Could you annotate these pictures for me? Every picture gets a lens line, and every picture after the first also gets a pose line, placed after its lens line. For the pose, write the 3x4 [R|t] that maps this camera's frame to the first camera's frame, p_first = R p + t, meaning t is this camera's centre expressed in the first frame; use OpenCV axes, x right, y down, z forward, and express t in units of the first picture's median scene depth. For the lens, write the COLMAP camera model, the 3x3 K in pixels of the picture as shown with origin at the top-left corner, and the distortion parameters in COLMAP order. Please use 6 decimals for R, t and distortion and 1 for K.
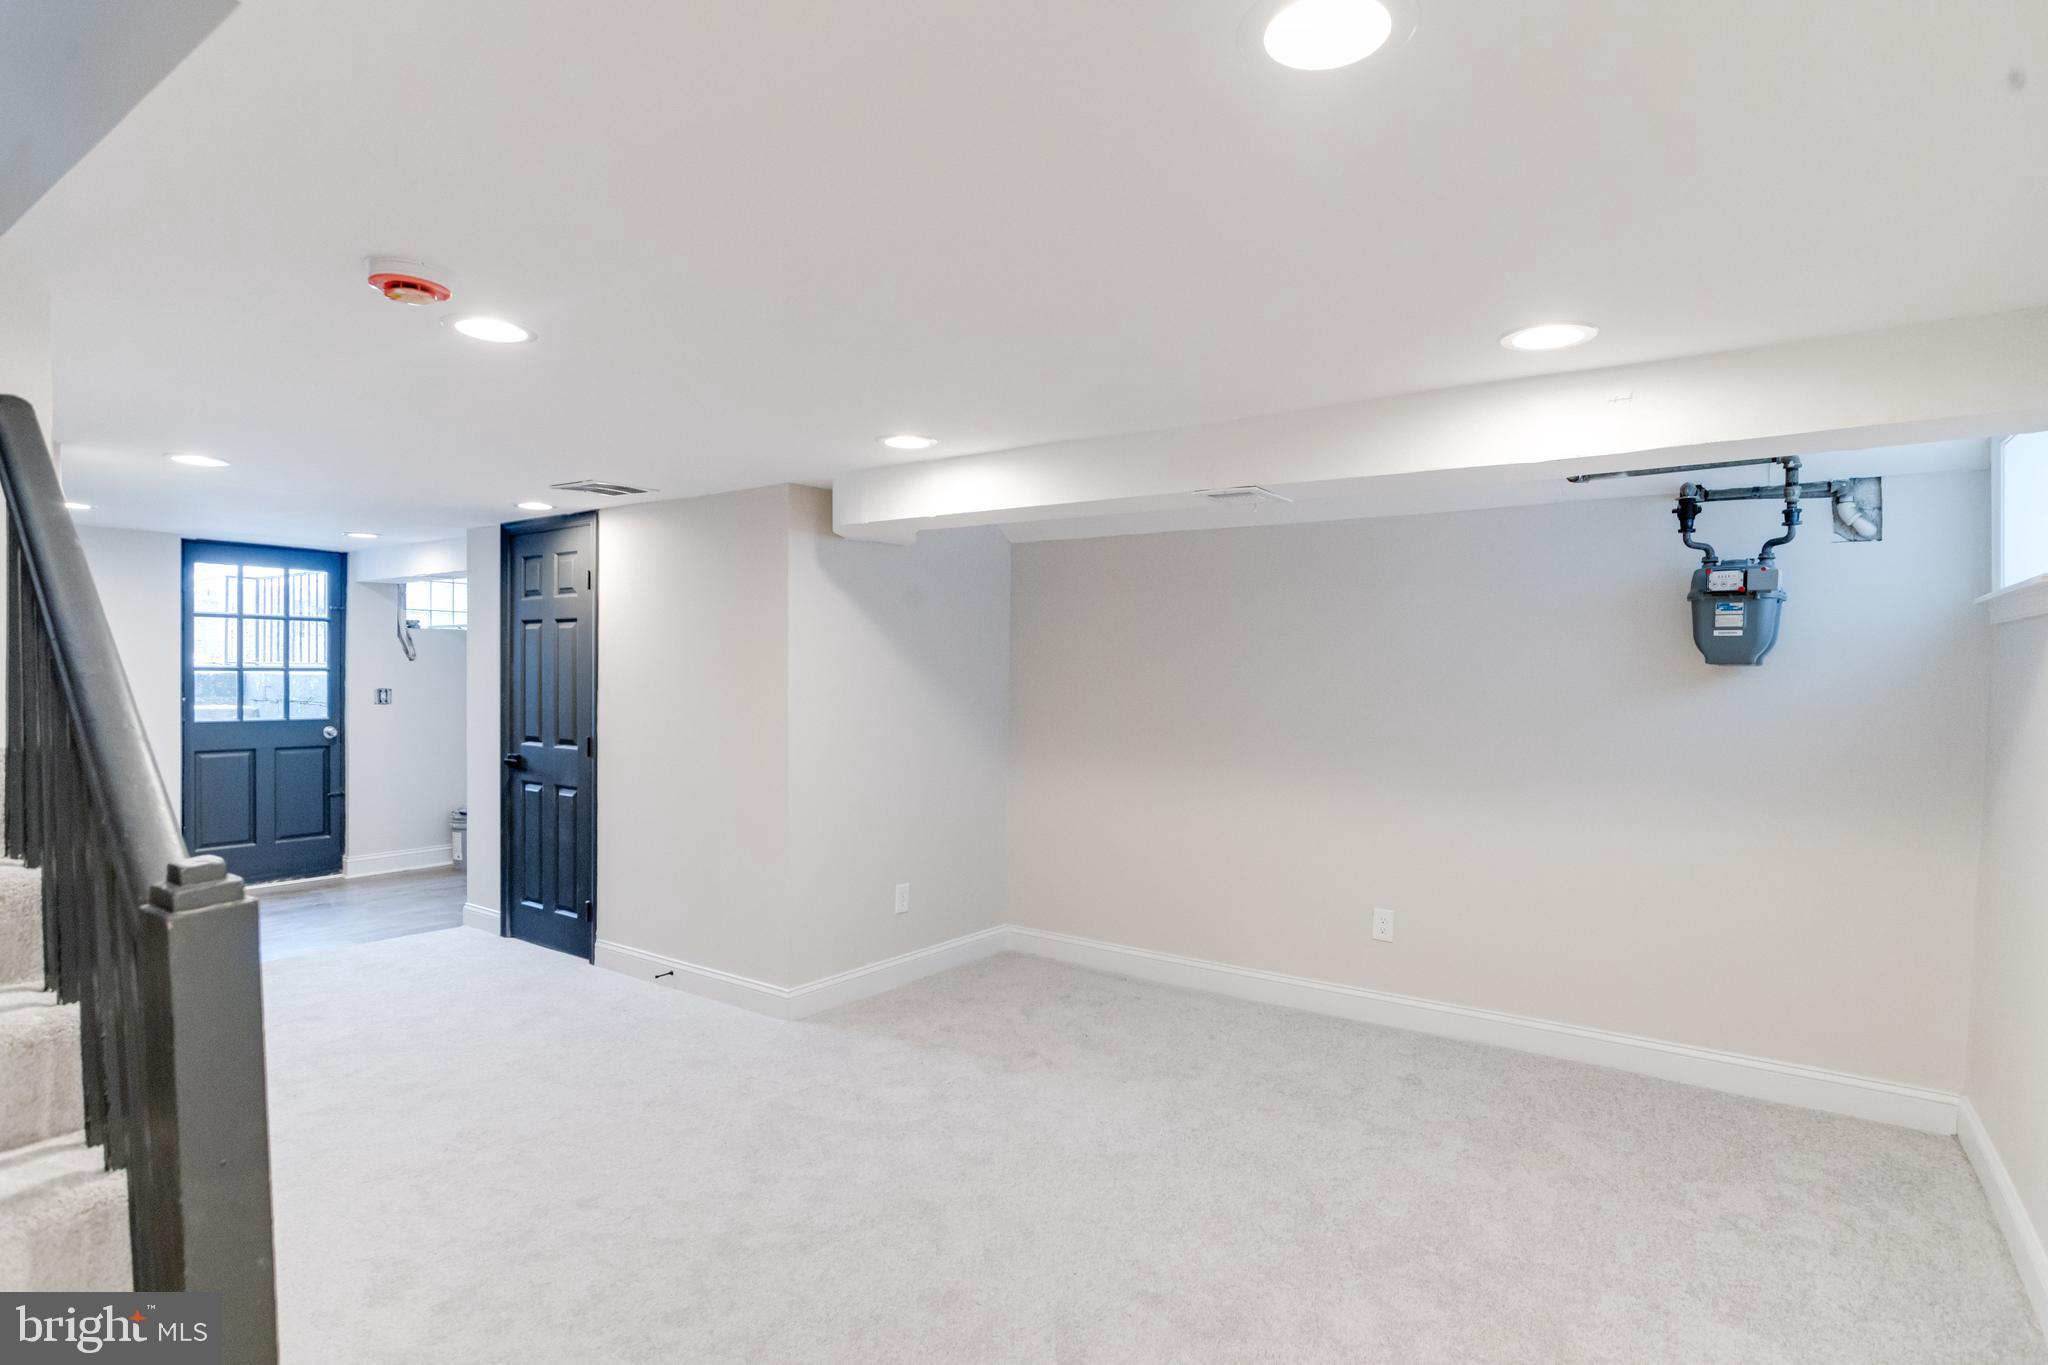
lens RADIAL K [[1062.8, 0, 1023.3], [0, 1062.8, 746.0], [0, 0, 1]] dist [-0.036488, 0.000099]
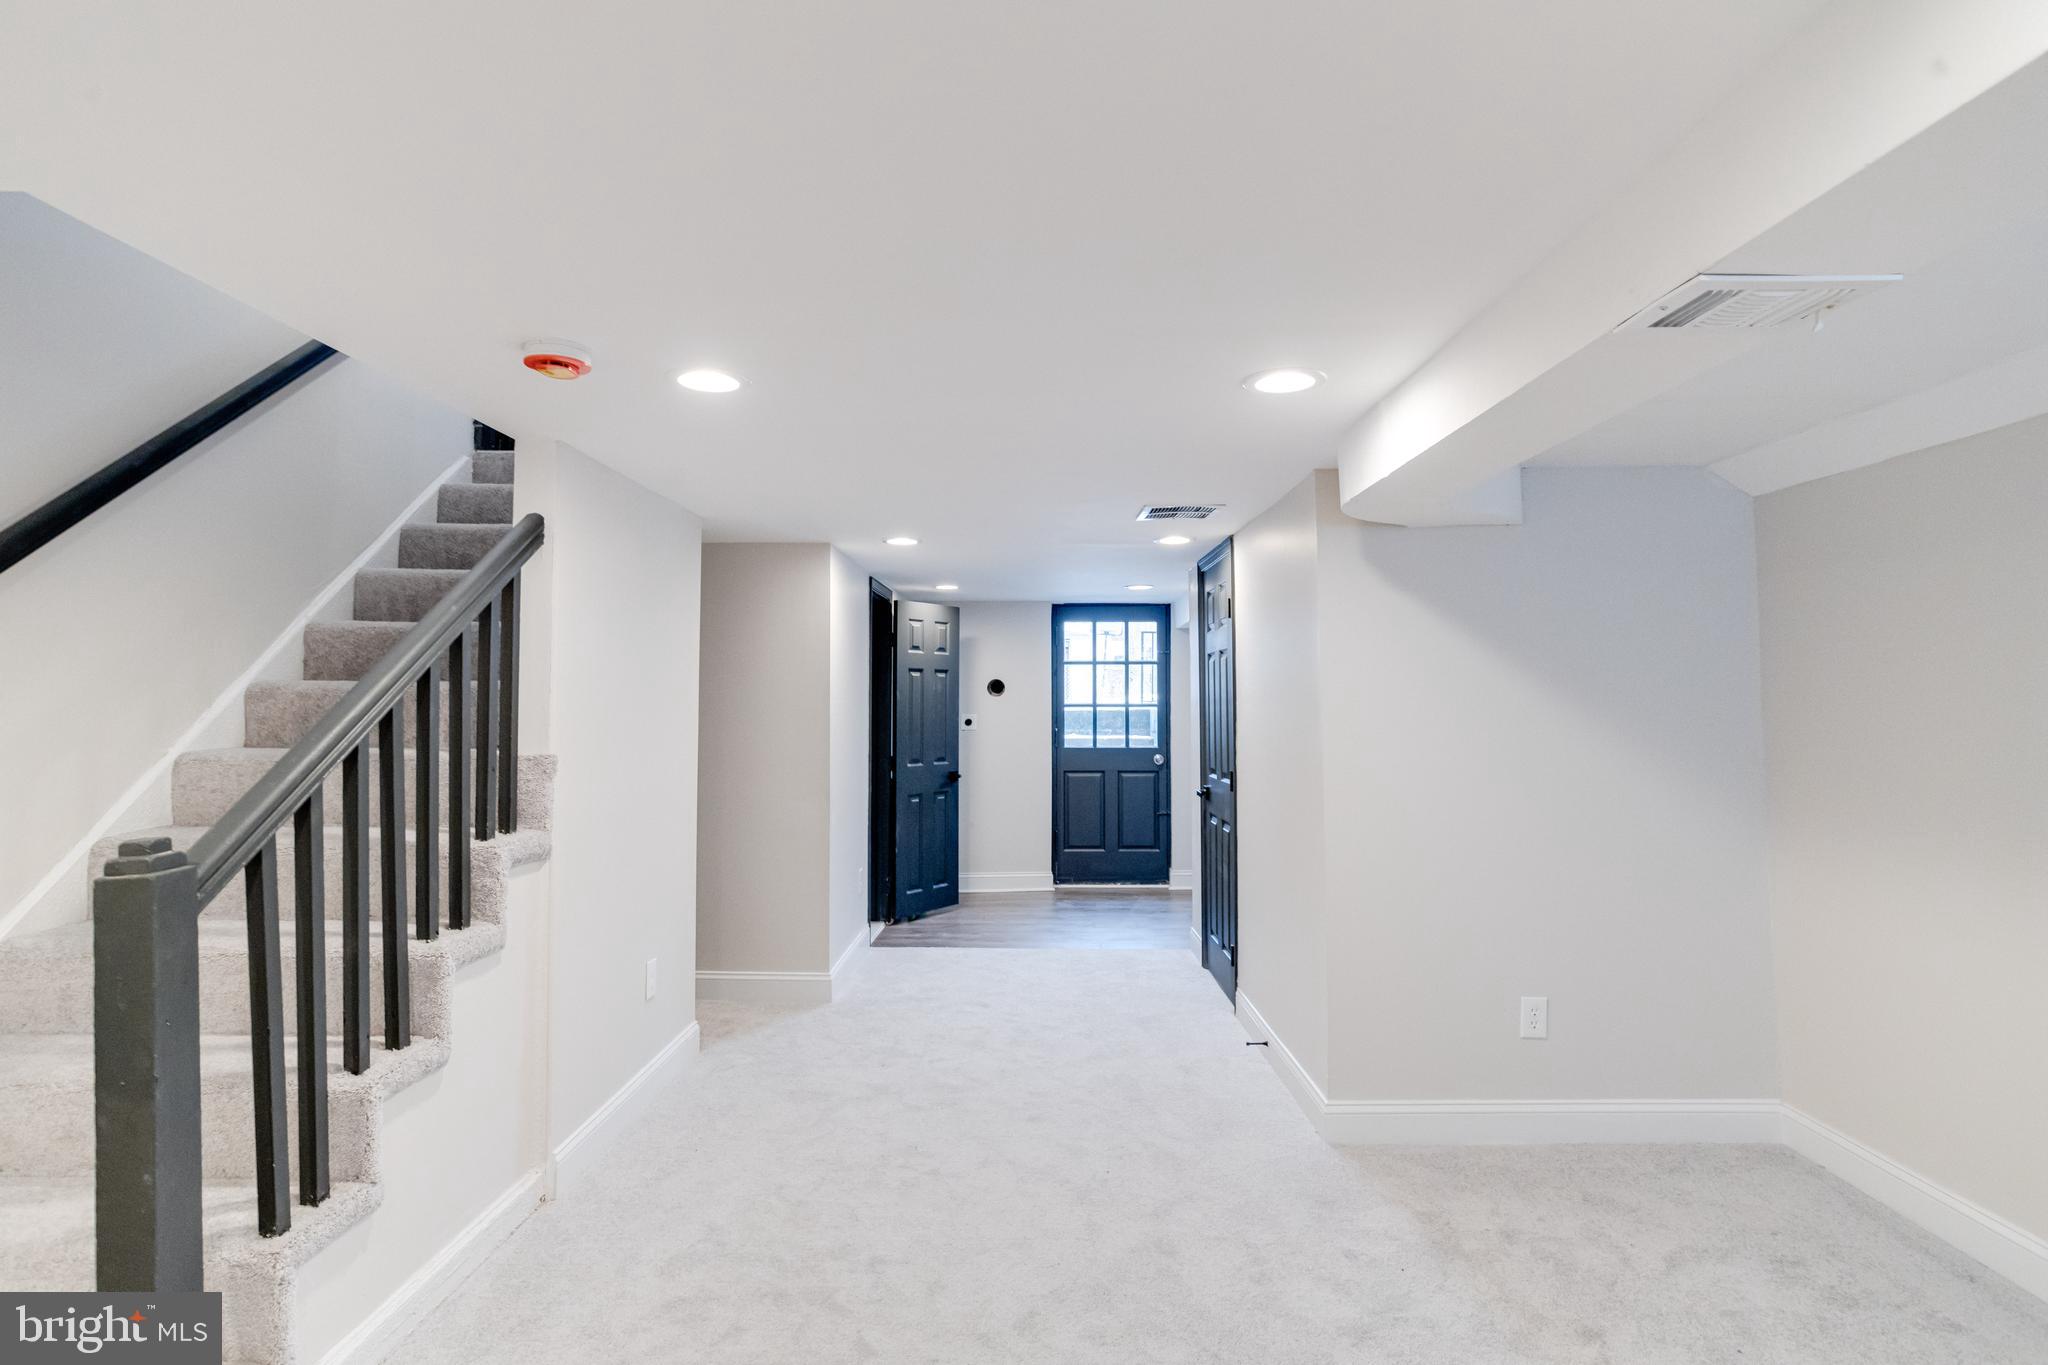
lens RADIAL K [[1020.1, 0, 1024.0], [0, 1020.1, 682.5], [0, 0, 1]] dist [-0.011731, 0.000016]
pose [[0.573198, -0.033061, -0.818749, 0.188368], [-0.046039, 0.996308, -0.072462, -0.009999], [0.818122, 0.079229, 0.569560, 0.245333]]
